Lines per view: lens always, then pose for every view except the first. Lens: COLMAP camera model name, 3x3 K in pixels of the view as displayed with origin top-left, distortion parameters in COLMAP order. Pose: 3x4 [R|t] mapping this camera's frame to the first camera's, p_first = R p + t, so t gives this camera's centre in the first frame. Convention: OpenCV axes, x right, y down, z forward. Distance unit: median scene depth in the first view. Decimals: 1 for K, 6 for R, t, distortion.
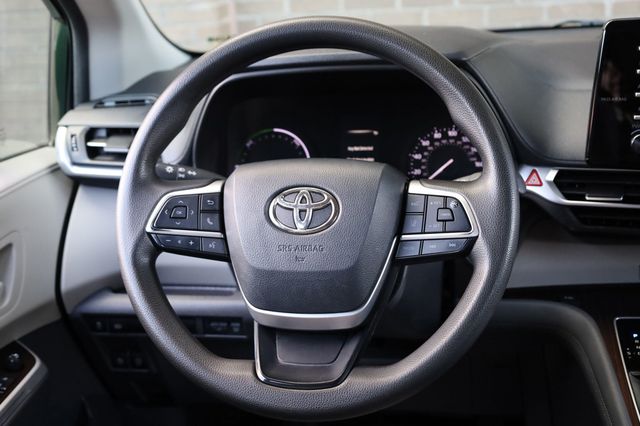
lens RADIAL K [[823.3, 0, 319.8], [0, 823.3, 211.5], [0, 0, 1]] dist [-0.019078, 0.000000]
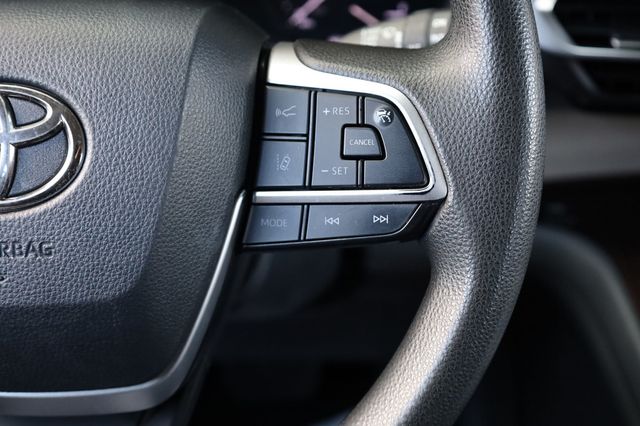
lens RADIAL K [[823.3, 0, 321.5], [0, 823.3, 214.3], [0, 0, 1]] dist [-0.019078, 0.000000]
pose [[0.989223, -0.063334, 0.132010, 0.078254], [0.025804, 0.962904, 0.268609, -0.069203], [-0.144125, -0.262308, 0.954161, 0.610421]]
